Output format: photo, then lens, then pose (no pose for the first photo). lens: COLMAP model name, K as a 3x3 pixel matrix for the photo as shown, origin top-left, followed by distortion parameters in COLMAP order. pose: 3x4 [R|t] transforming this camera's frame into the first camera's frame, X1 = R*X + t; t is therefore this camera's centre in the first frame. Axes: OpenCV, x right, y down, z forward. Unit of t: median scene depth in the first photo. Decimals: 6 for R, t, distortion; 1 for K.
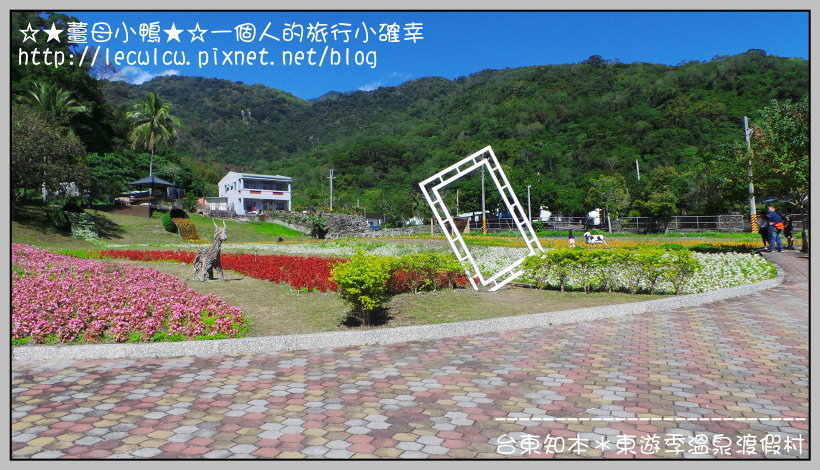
lens RADIAL K [[547.6, 0, 410.5], [0, 547.6, 235.7], [0, 0, 1]] dist [-0.024239, 0.005712]
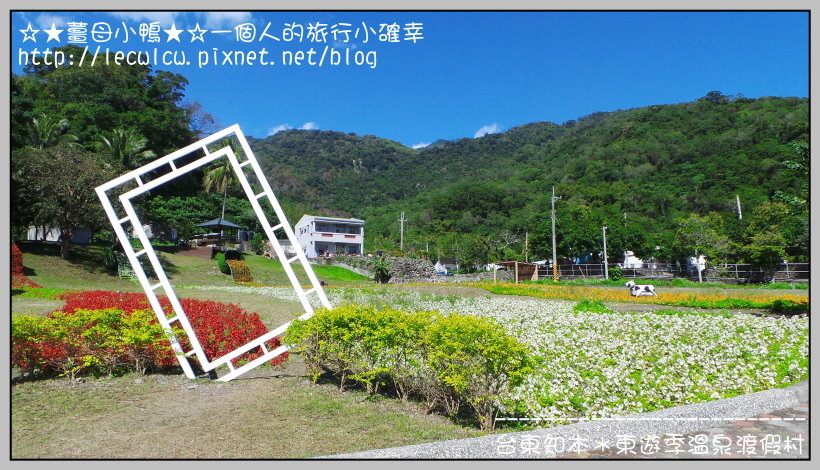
lens RADIAL K [[547.6, 0, 409.0], [0, 547.6, 235.9], [0, 0, 1]] dist [-0.024239, 0.005712]
pose [[0.980461, 0.001911, -0.196704, 0.021074], [-0.018262, 0.996519, -0.081346, -0.000177], [0.195863, 0.083349, 0.977083, 0.023355]]
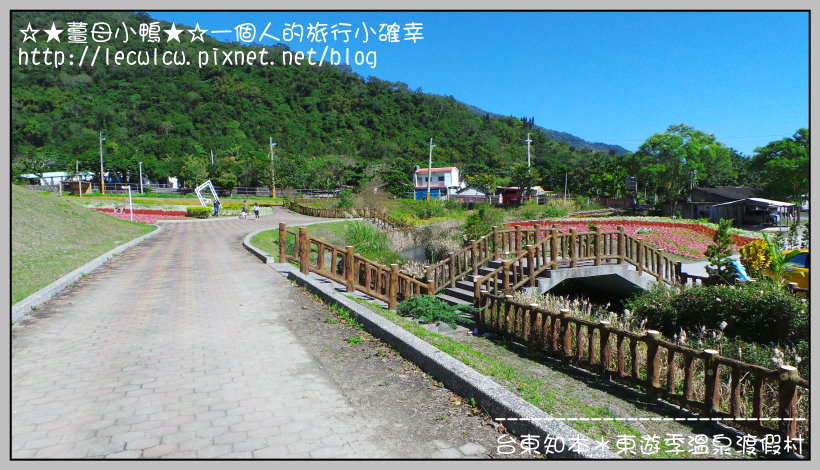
lens RADIAL K [[547.6, 0, 410.3], [0, 547.6, 236.5], [0, 0, 1]] dist [-0.024239, 0.005712]
pose [[0.701032, -0.038082, 0.712113, -0.083245], [-0.019889, 0.997141, 0.072904, -0.003408], [-0.712853, -0.065271, 0.698270, -0.142042]]
